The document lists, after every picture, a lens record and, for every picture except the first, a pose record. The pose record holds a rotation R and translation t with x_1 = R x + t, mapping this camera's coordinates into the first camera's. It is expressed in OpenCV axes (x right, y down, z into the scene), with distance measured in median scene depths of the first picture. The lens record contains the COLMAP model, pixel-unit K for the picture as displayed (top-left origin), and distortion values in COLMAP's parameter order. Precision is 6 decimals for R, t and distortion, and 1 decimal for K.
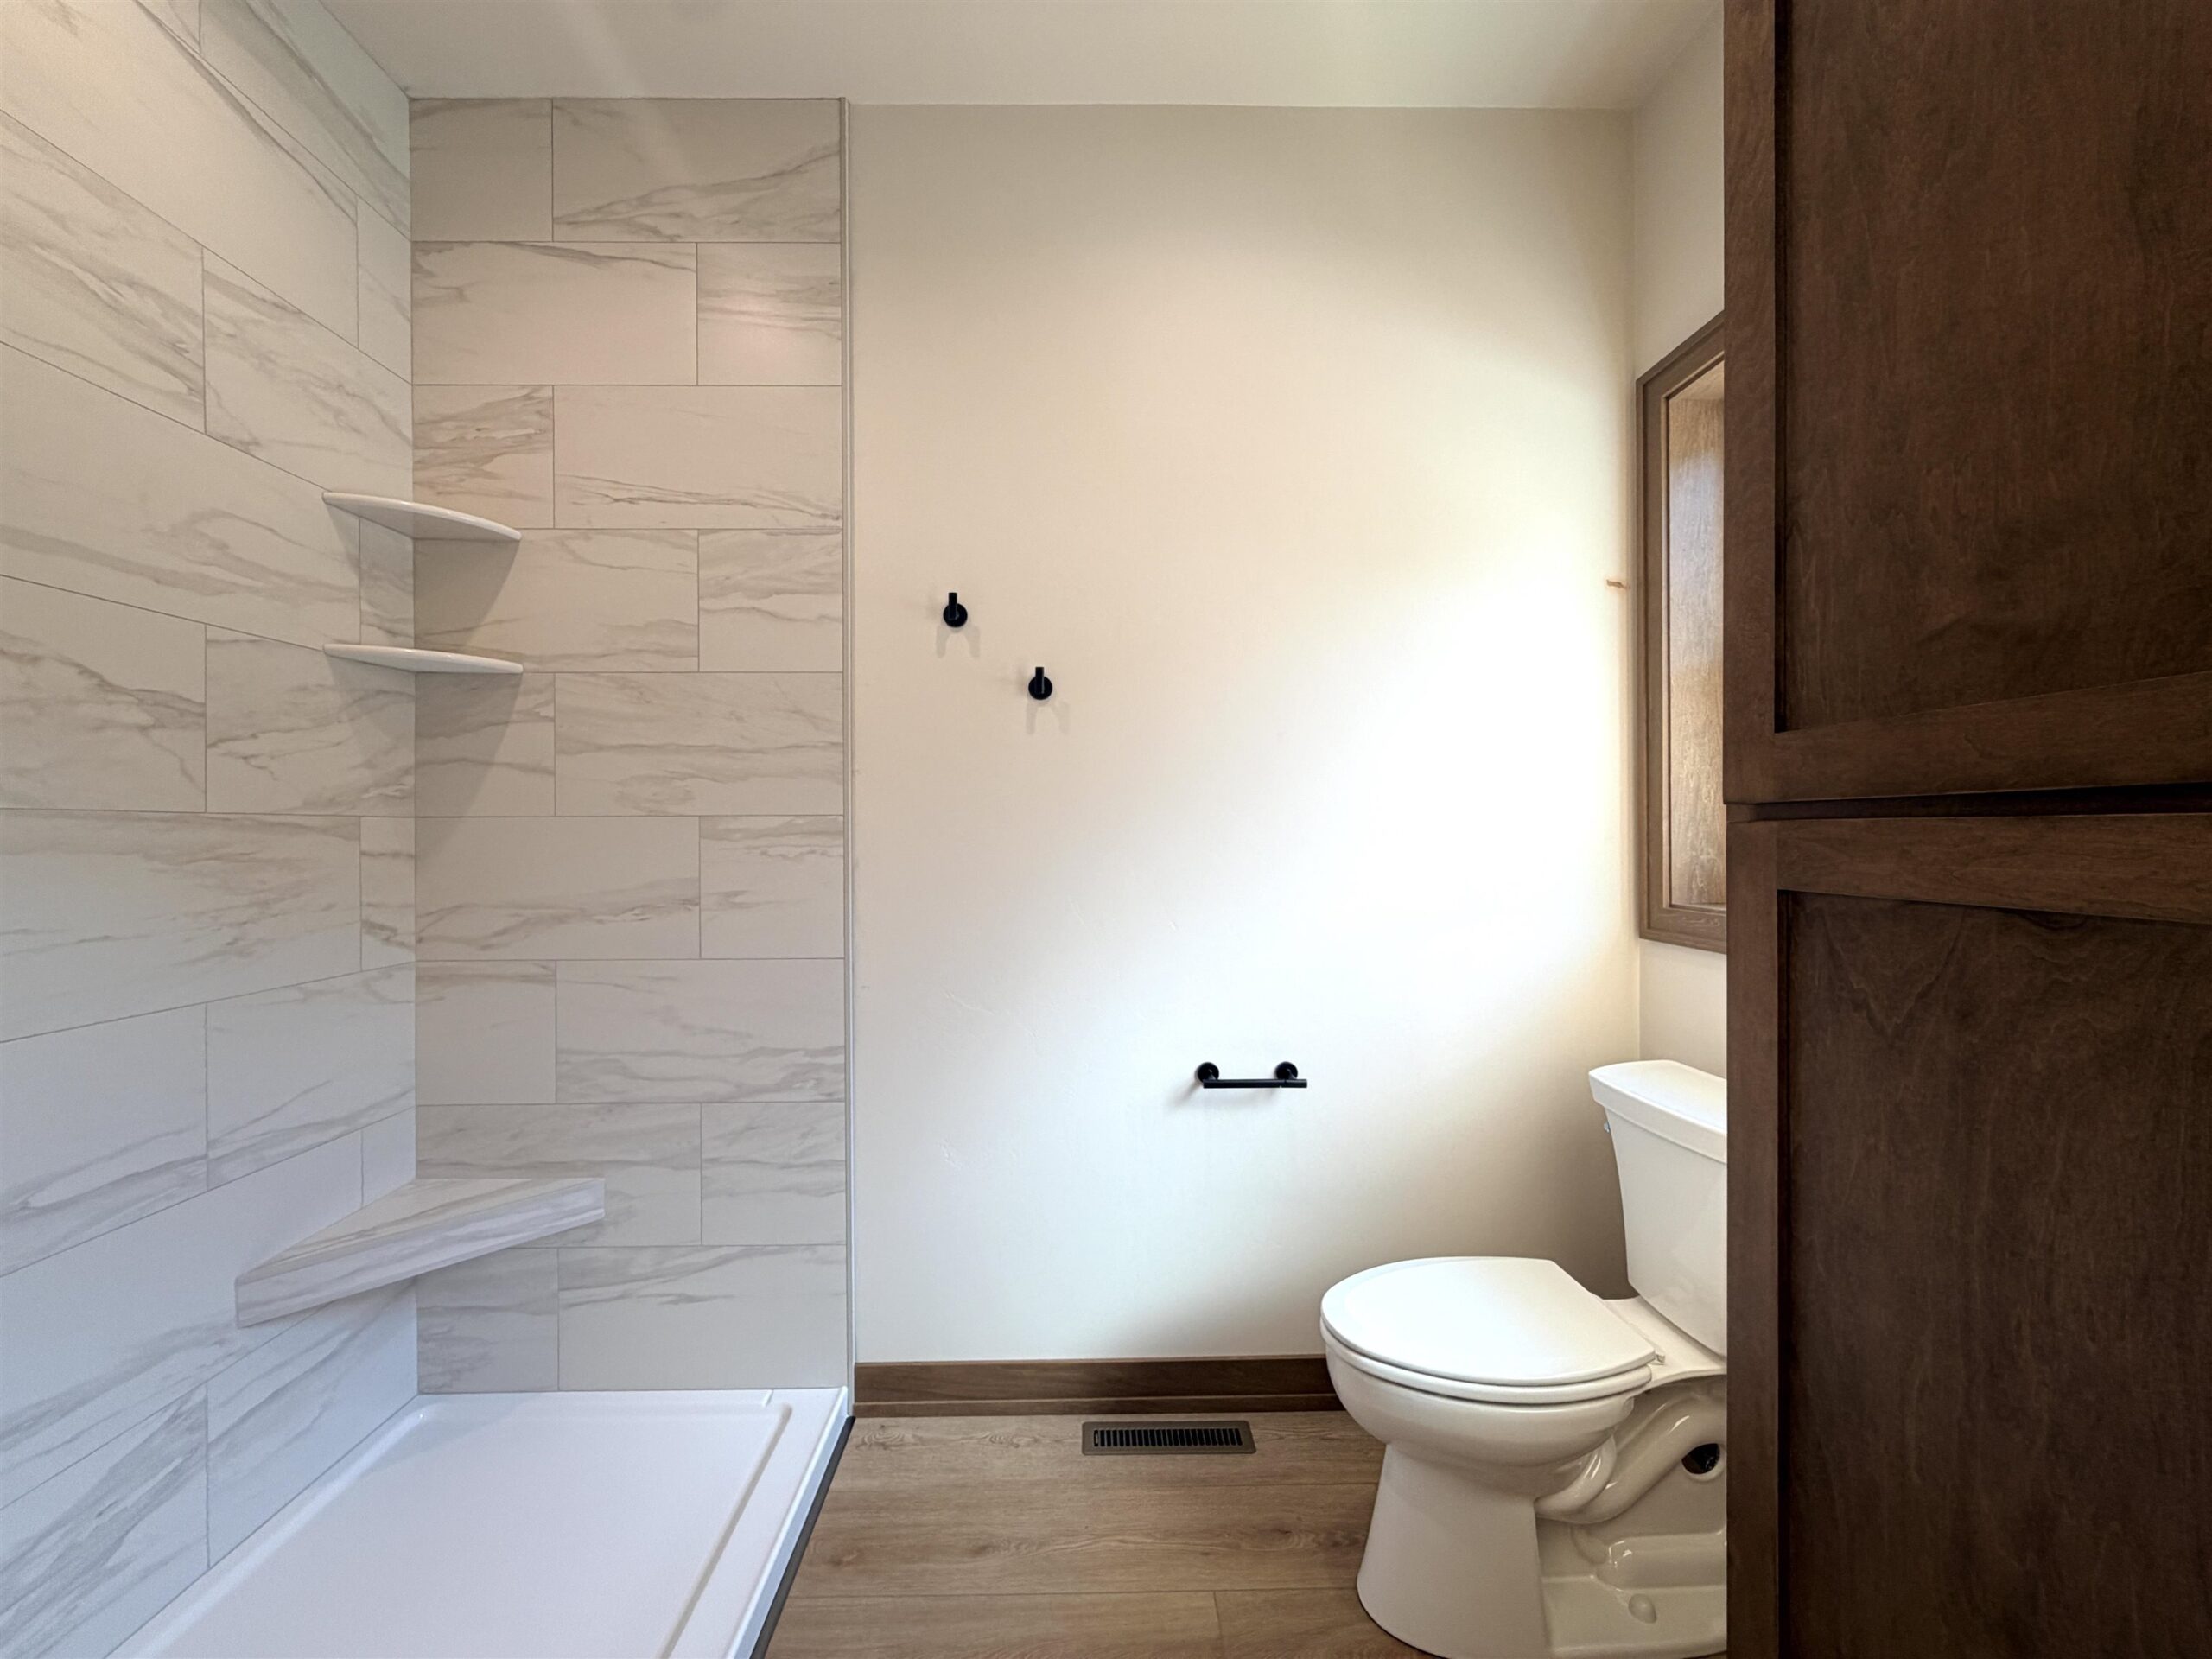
lens RADIAL K [[881.7, 0, 1100.4], [0, 881.7, 832.7], [0, 0, 1]] dist [0.000502, 0.000130]
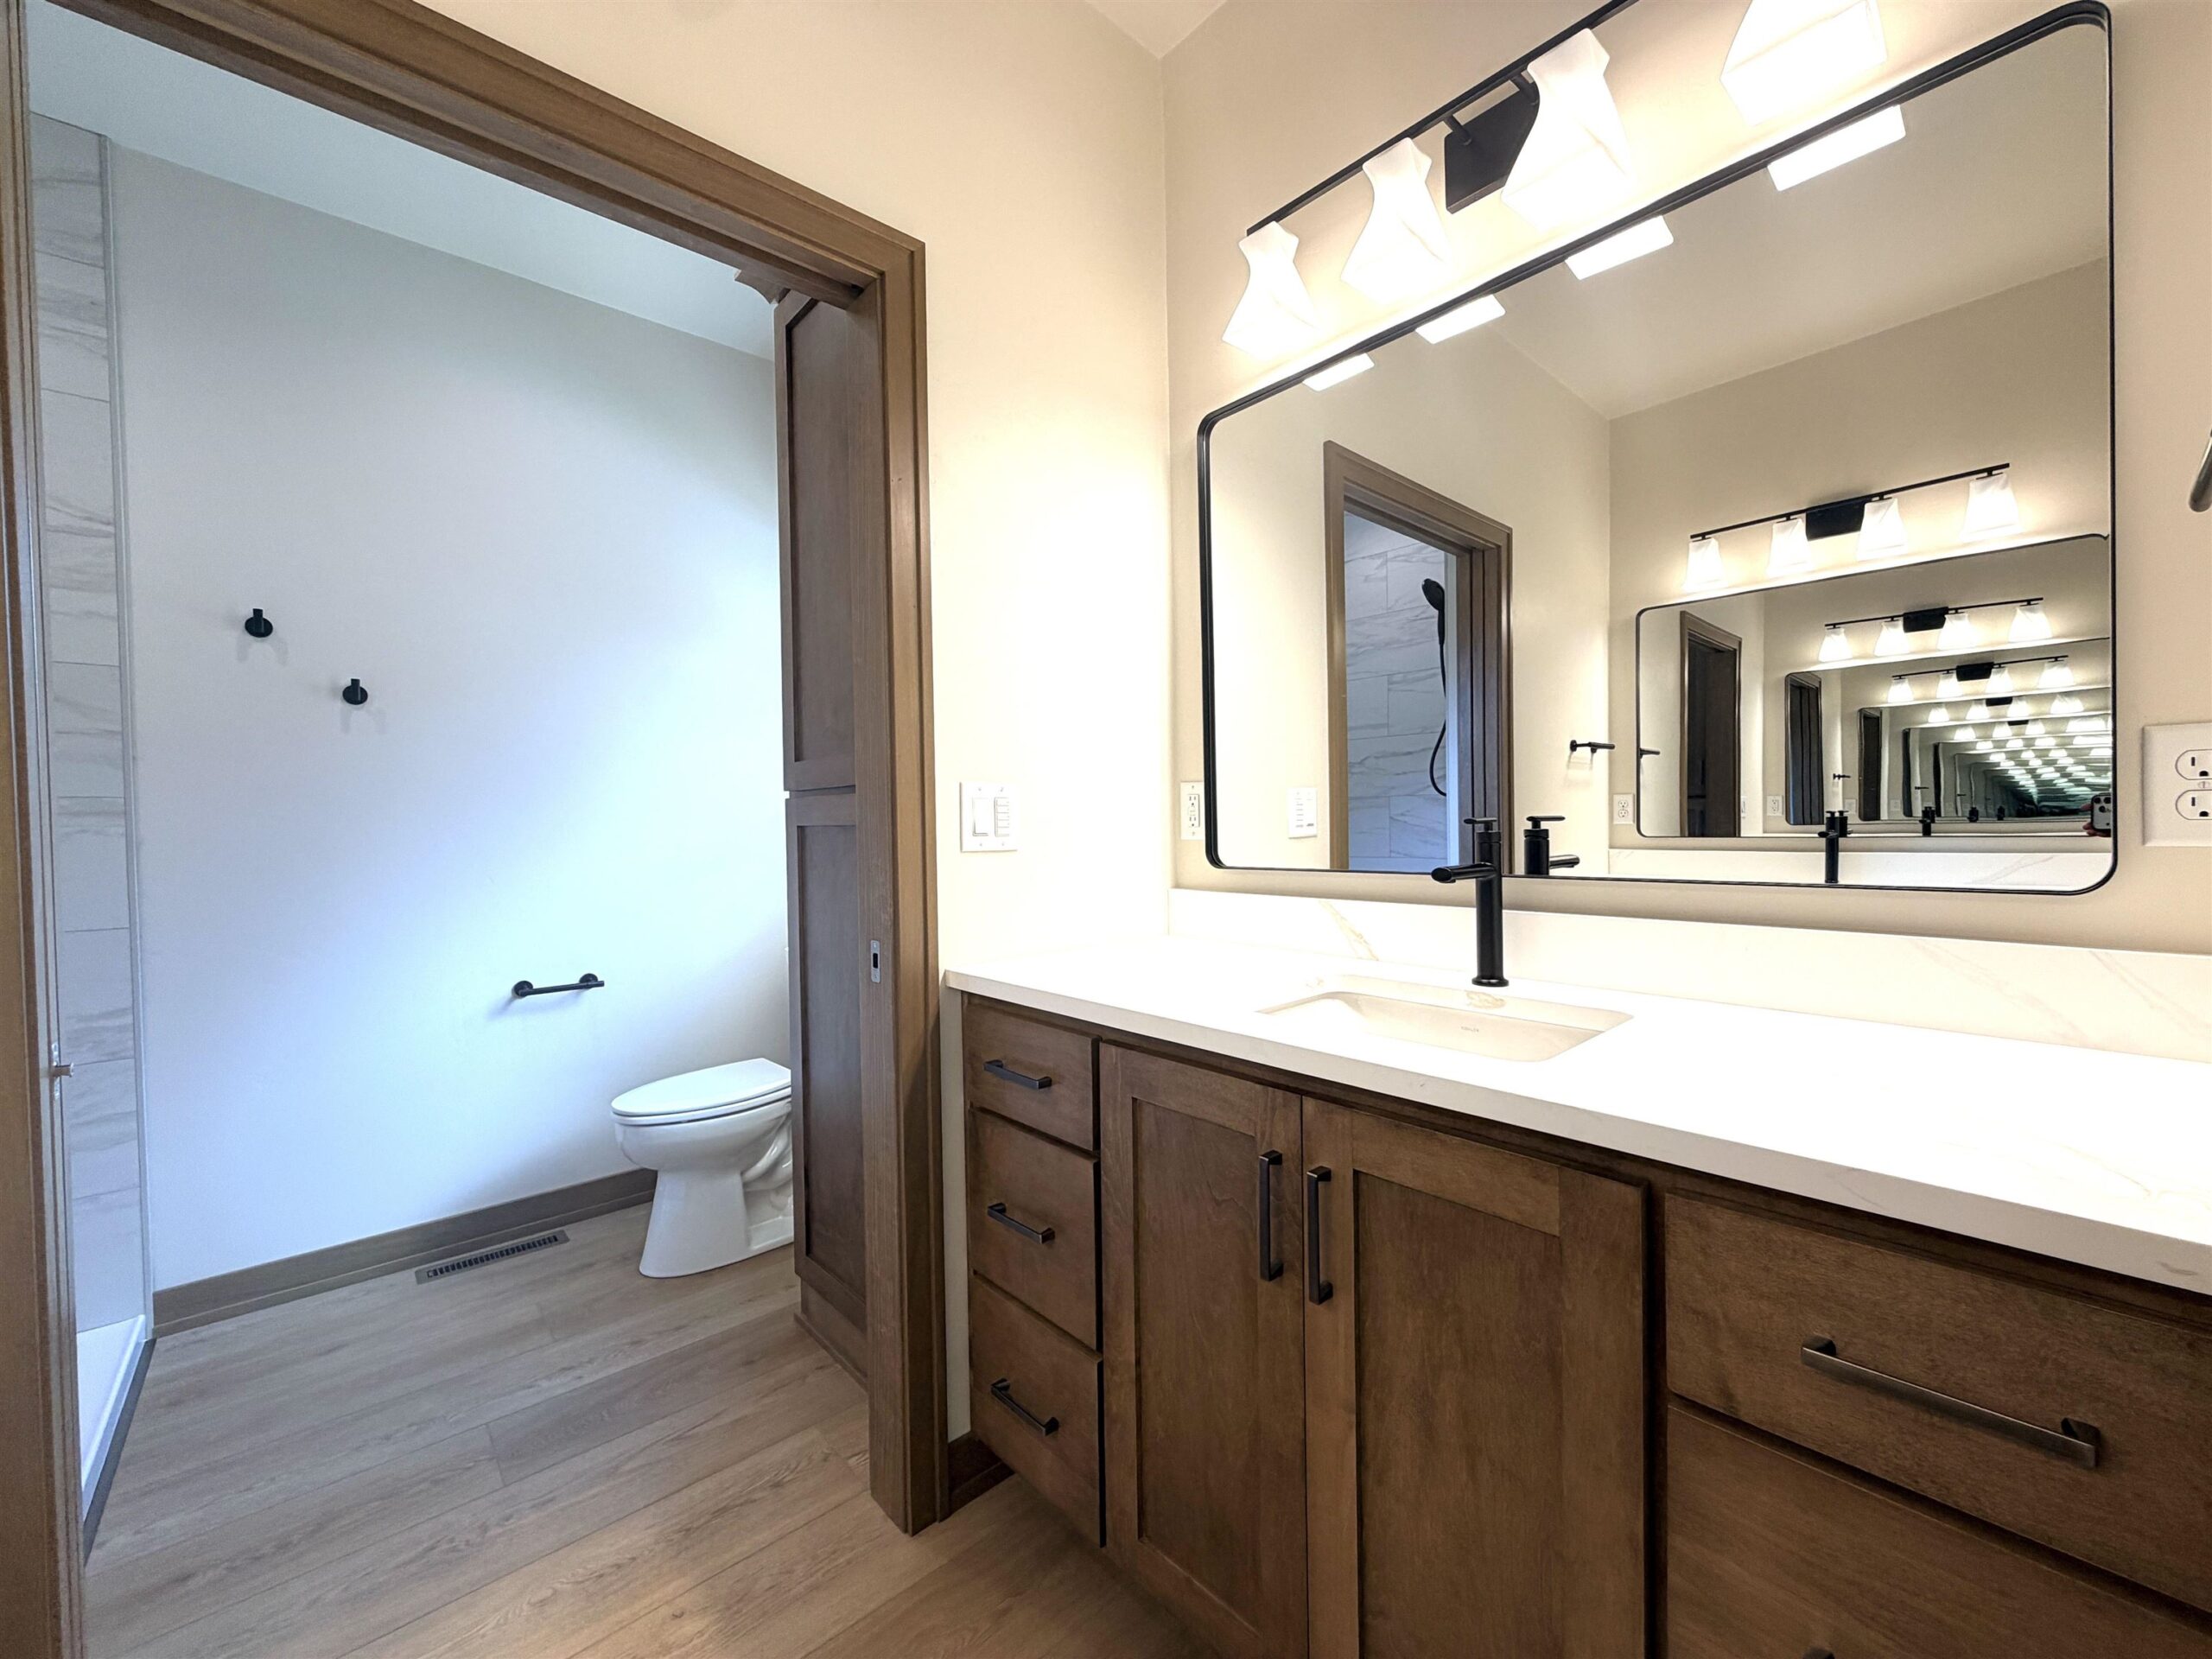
lens RADIAL K [[881.7, 0, 1094.5], [0, 881.7, 836.5], [0, 0, 1]] dist [0.000502, 0.000130]
pose [[0.768285, -0.020391, 0.639783, -0.072483], [0.013412, 0.999786, 0.015760, 0.029591], [-0.639967, -0.003527, 0.768394, -0.655606]]
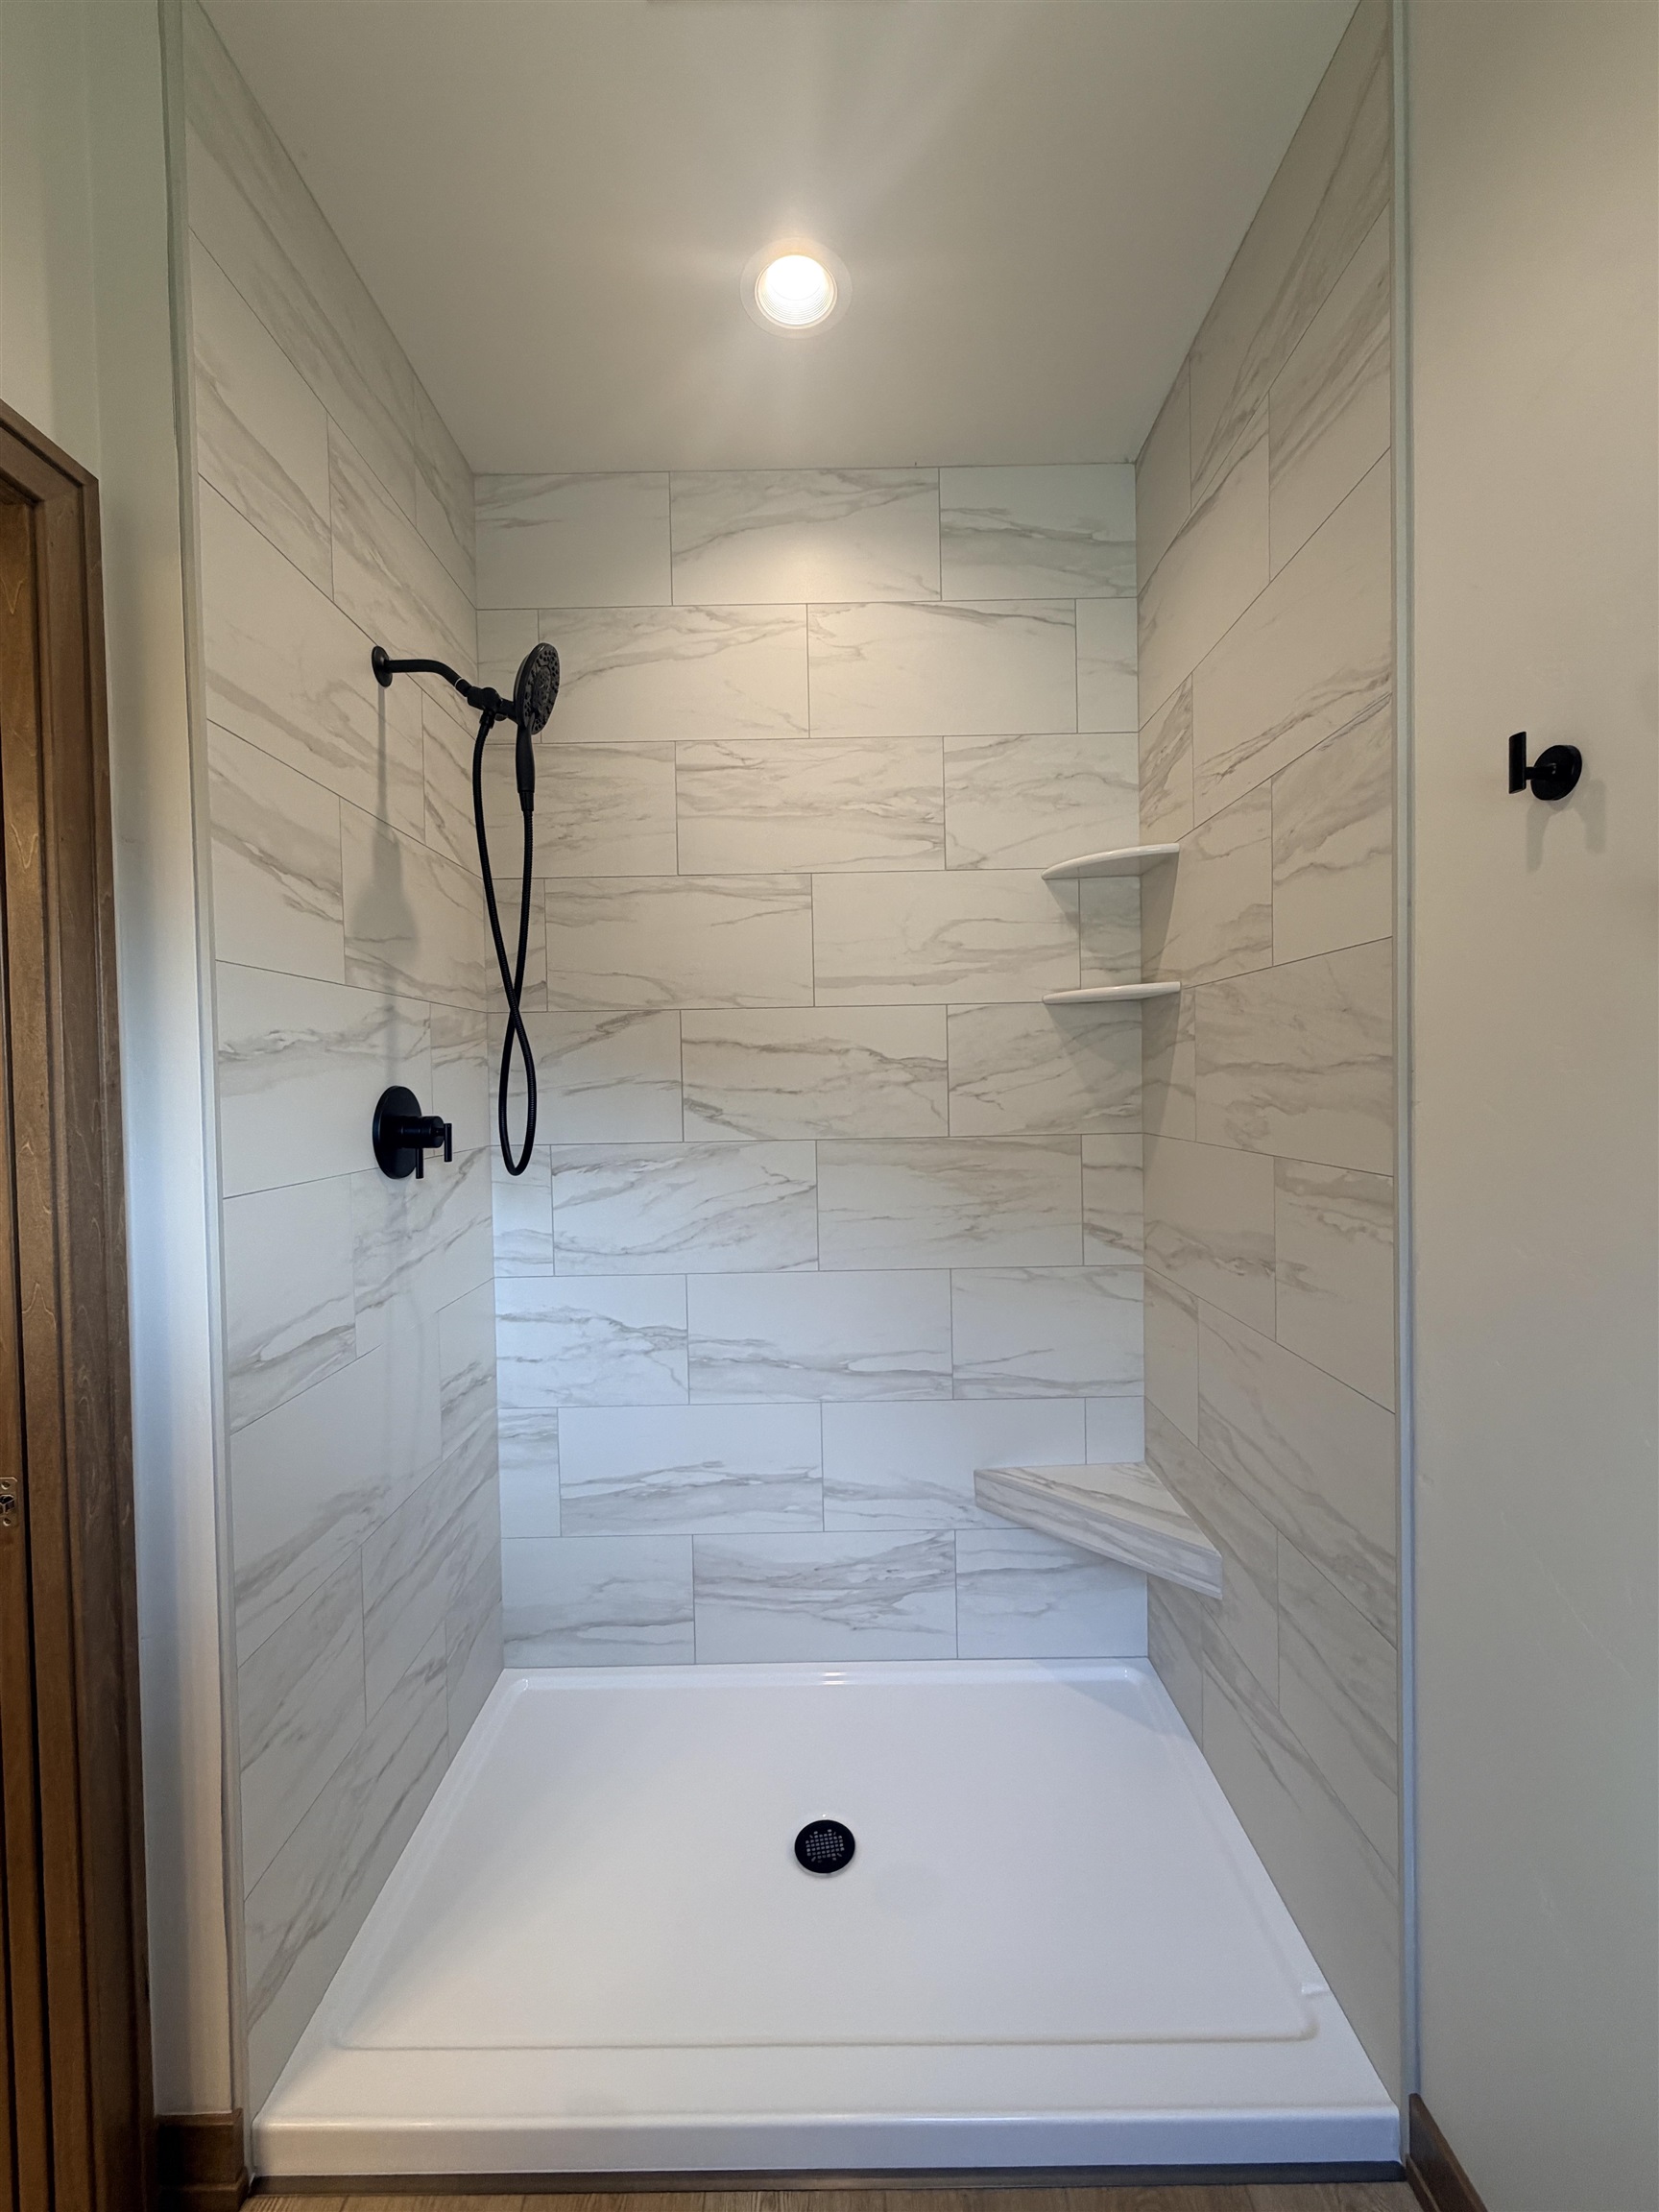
lens RADIAL K [[881.7, 0, 830.5], [0, 881.7, 1097.4], [0, 0, 1]] dist [0.000502, 0.000130]
pose [[-0.020919, 0.027507, -0.999403, 0.333863], [0.017829, 0.999473, 0.027136, -0.103654], [0.999622, -0.017250, -0.021399, 0.676543]]
